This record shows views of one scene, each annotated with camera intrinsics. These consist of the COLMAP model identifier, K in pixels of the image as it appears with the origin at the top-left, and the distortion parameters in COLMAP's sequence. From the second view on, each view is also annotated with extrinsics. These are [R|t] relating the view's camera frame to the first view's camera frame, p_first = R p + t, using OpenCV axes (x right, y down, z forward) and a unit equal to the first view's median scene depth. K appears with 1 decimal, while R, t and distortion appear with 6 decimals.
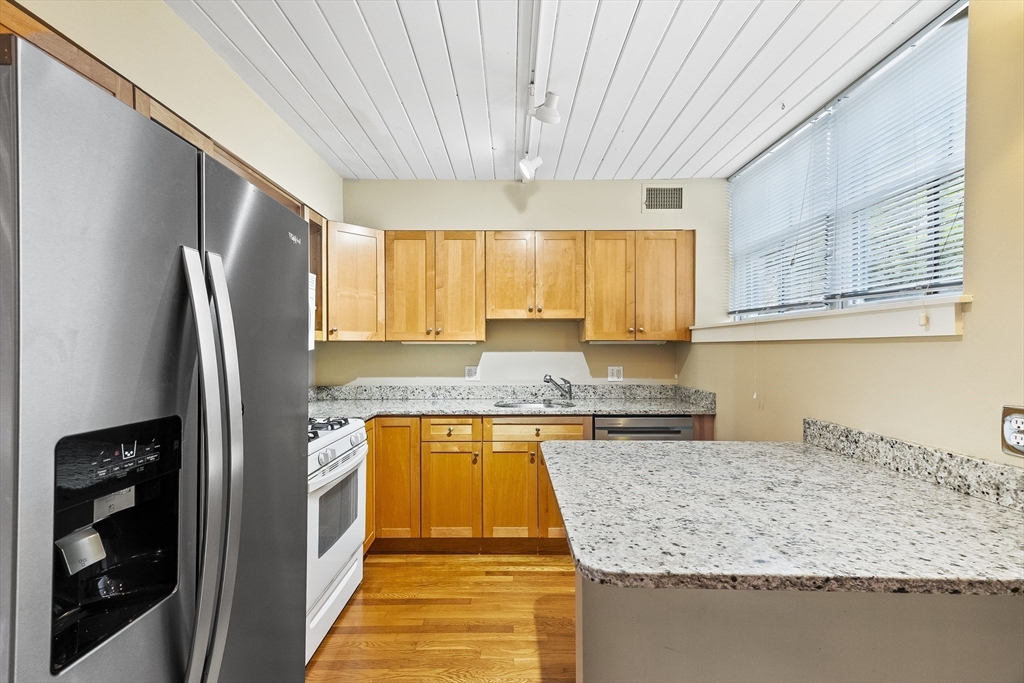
lens RADIAL K [[466.4, 0, 504.5], [0, 466.4, 347.5], [0, 0, 1]] dist [0.020079, 0.000589]
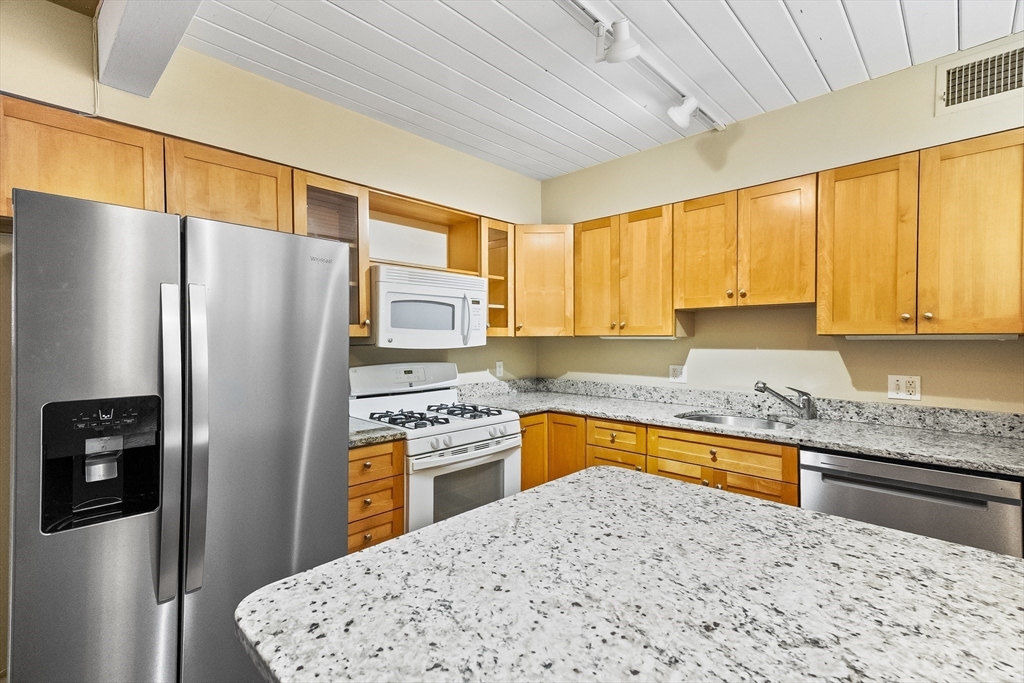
lens RADIAL K [[466.4, 0, 504.5], [0, 466.4, 338.7], [0, 0, 1]] dist [0.020079, 0.000589]
pose [[0.715758, 0.001497, -0.698346, 0.326874], [0.000919, 0.999995, 0.003085, -0.011784], [0.698347, -0.002850, 0.715753, 0.193721]]
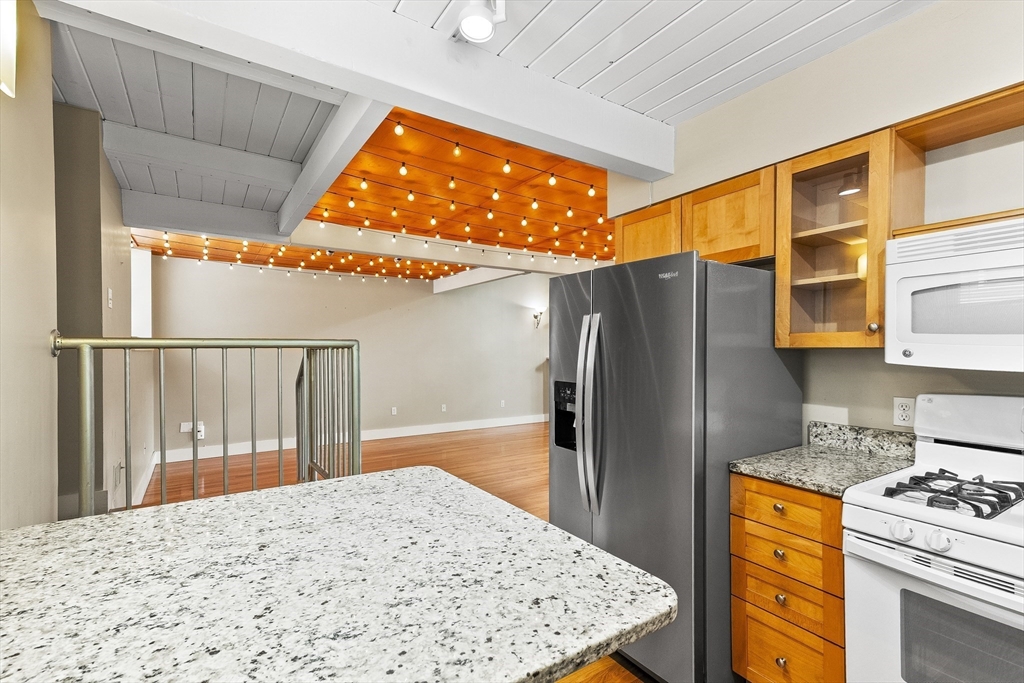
lens RADIAL K [[466.4, 0, 506.6], [0, 466.4, 345.0], [0, 0, 1]] dist [0.020079, 0.000589]
pose [[-0.838518, -0.003244, -0.544865, 0.276429], [0.000038, 0.999982, -0.006012, -0.012494], [0.544874, -0.005062, -0.838502, 0.795740]]
